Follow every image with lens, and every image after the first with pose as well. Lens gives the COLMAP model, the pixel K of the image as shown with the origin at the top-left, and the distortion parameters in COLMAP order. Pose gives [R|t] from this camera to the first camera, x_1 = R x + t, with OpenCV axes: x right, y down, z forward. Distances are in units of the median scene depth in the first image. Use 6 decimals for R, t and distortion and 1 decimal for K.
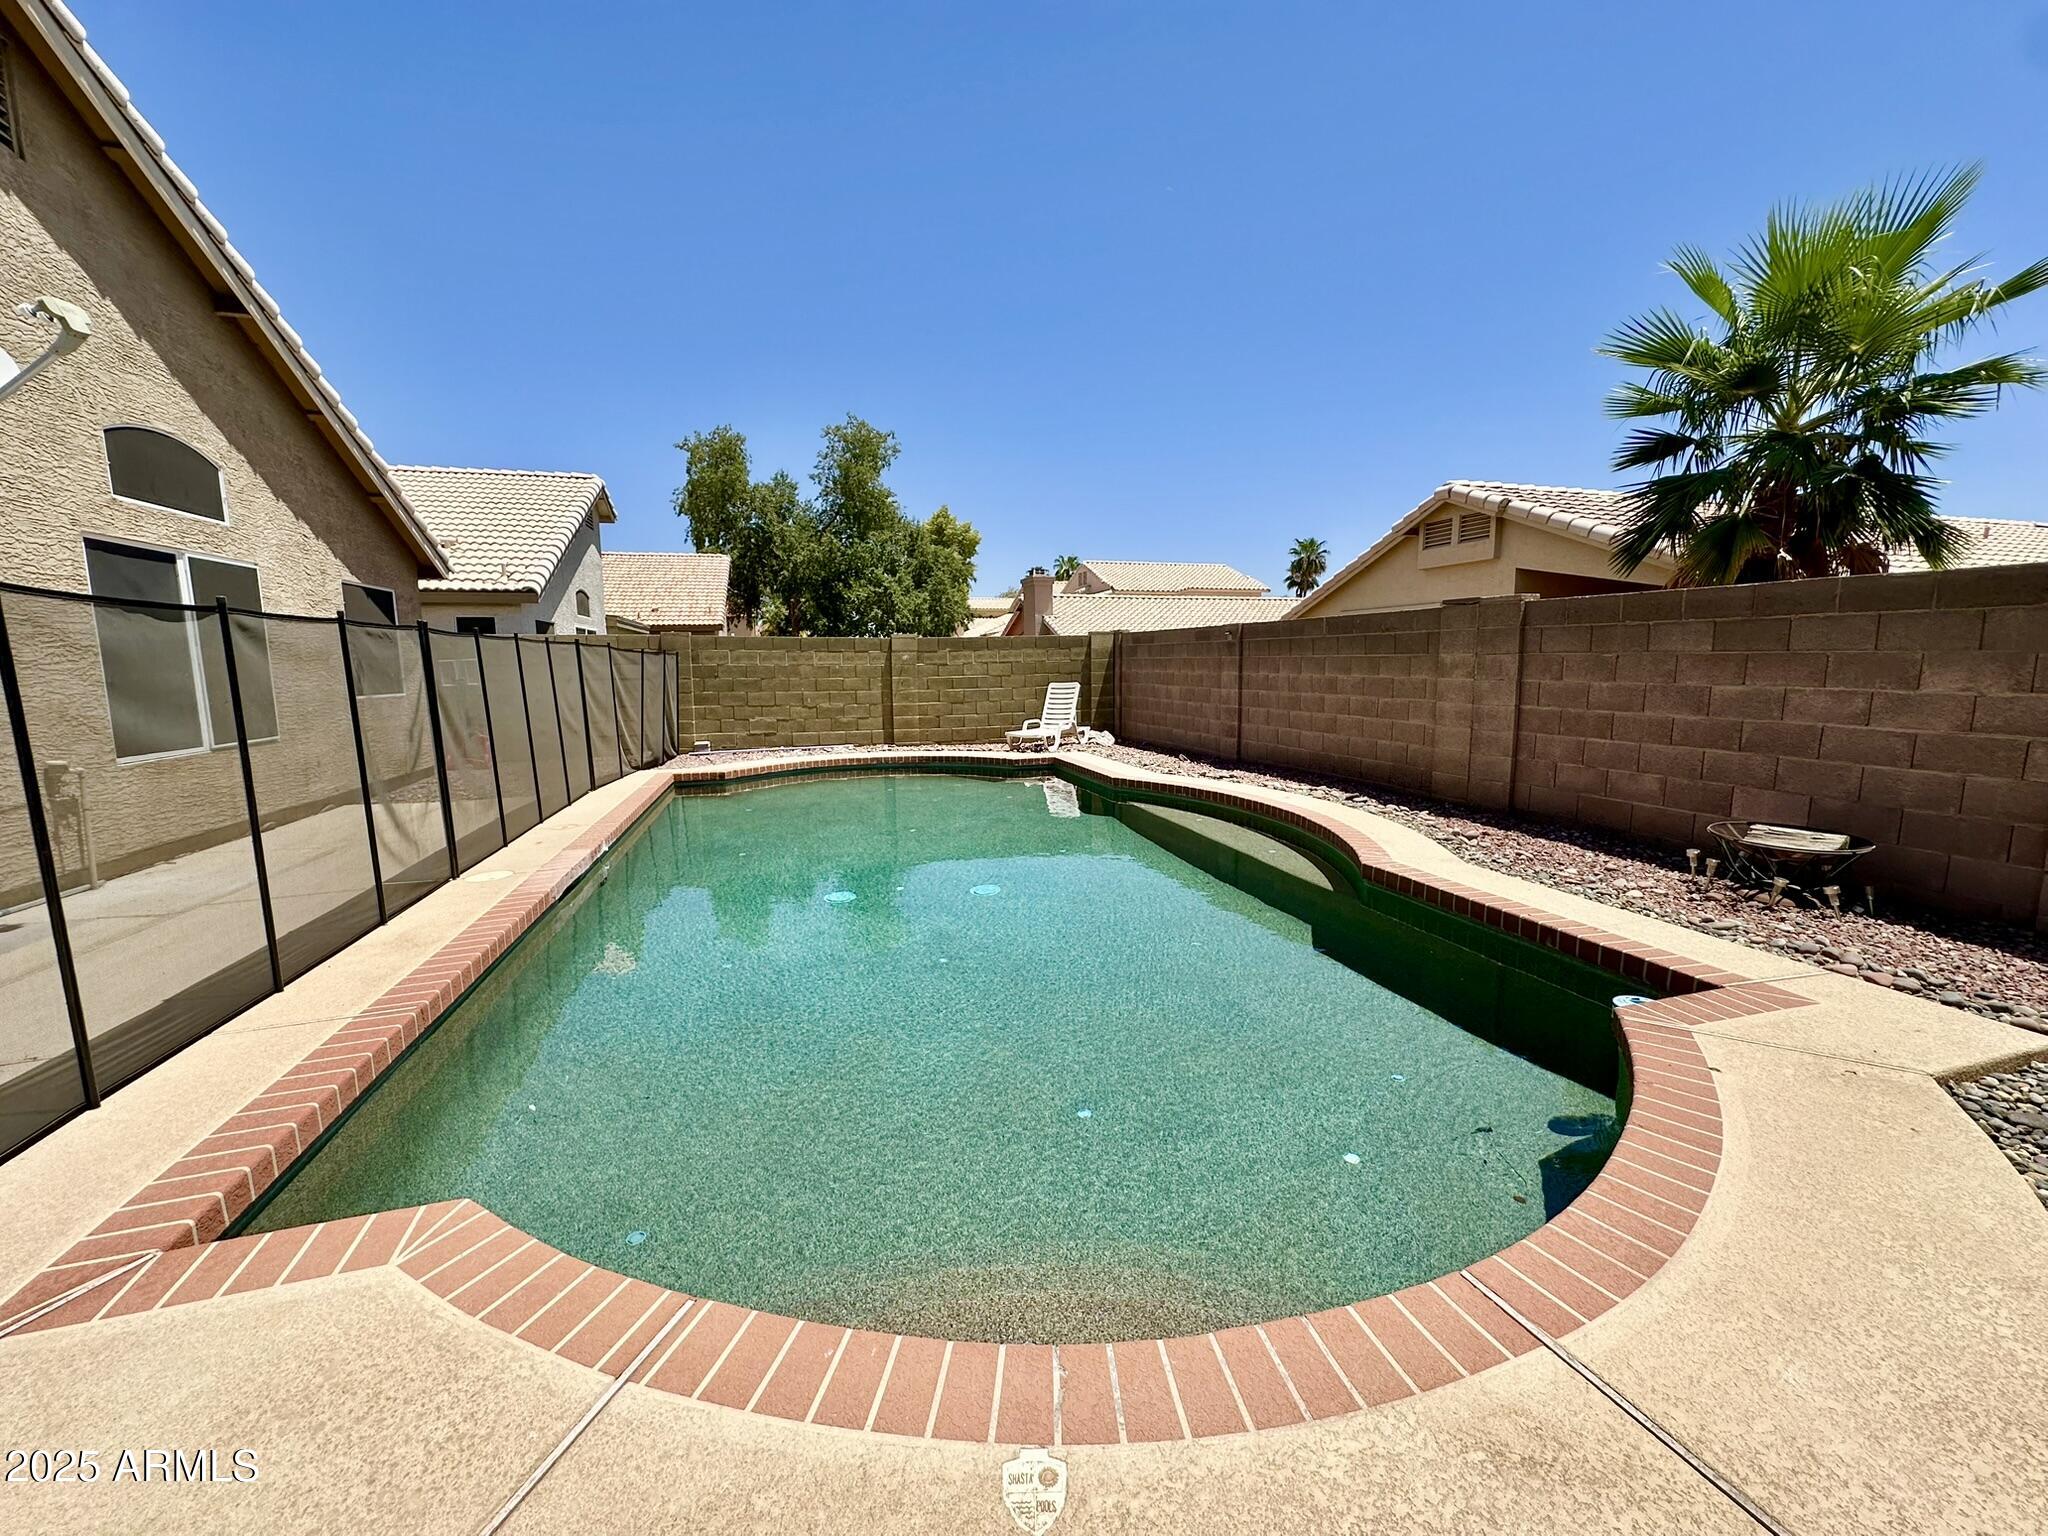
lens RADIAL K [[817.8, 0, 1029.4], [0, 817.8, 770.0], [0, 0, 1]] dist [-0.000963, 0.000049]
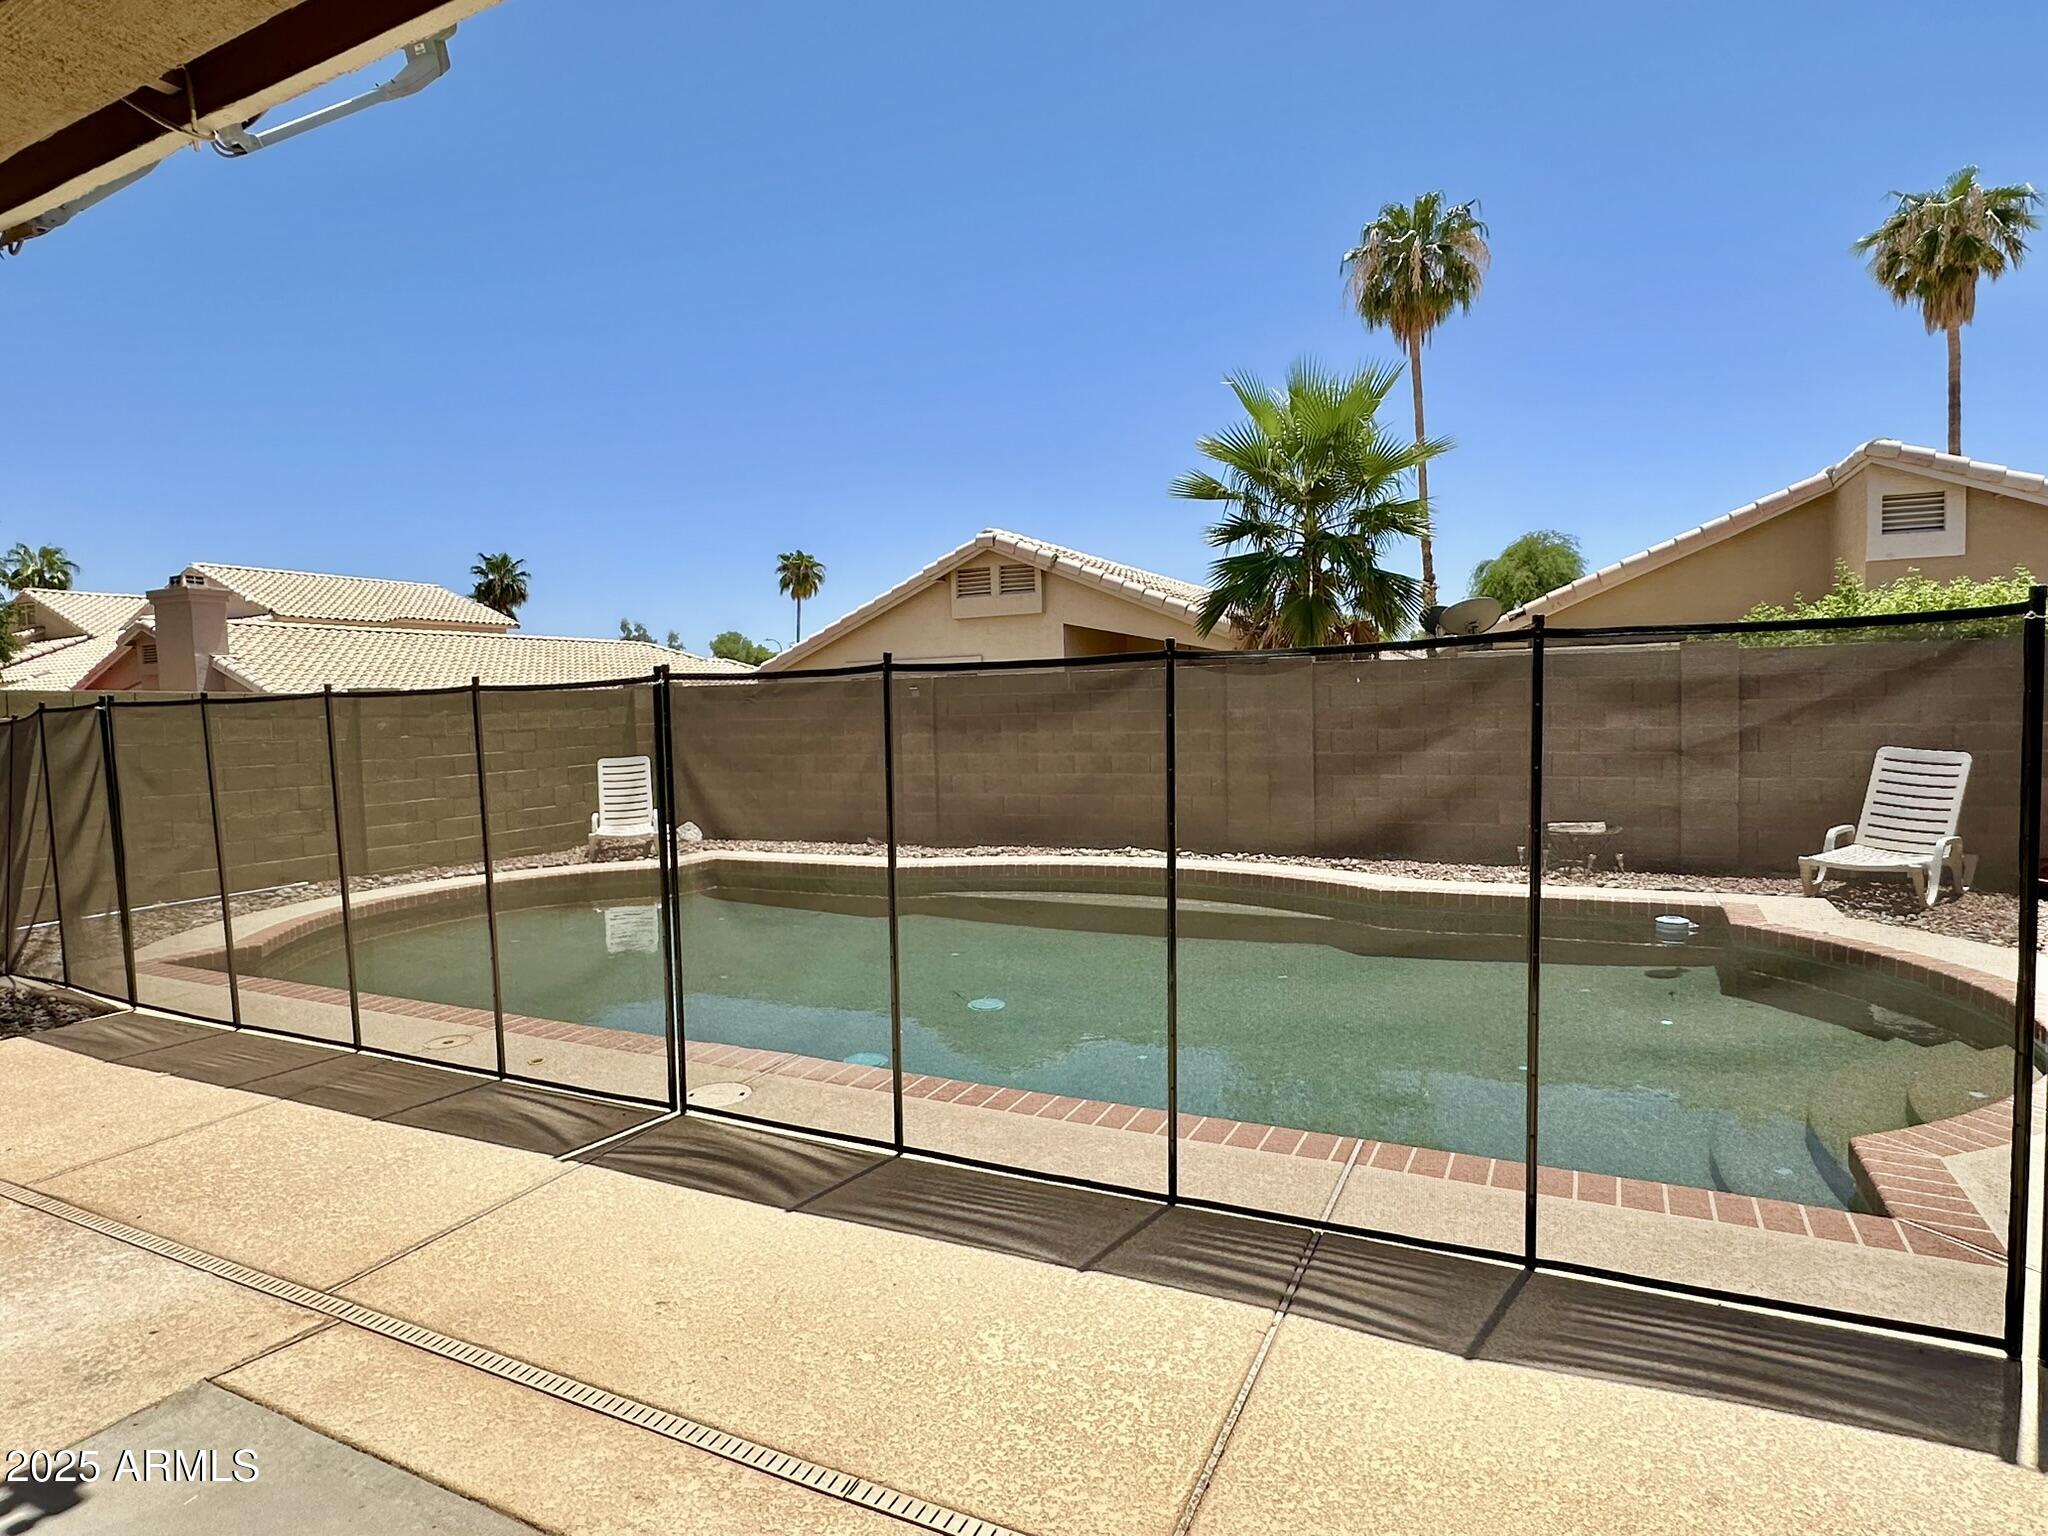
lens RADIAL K [[1141.6, 0, 1021.2], [0, 1141.6, 773.9], [0, 0, 1]] dist [-0.005103, -0.001055]
pose [[0.690238, -0.050627, 0.721809, -0.435103], [0.114697, 0.992592, -0.040061, -0.016449], [-0.714434, 0.110441, 0.690932, 0.099700]]
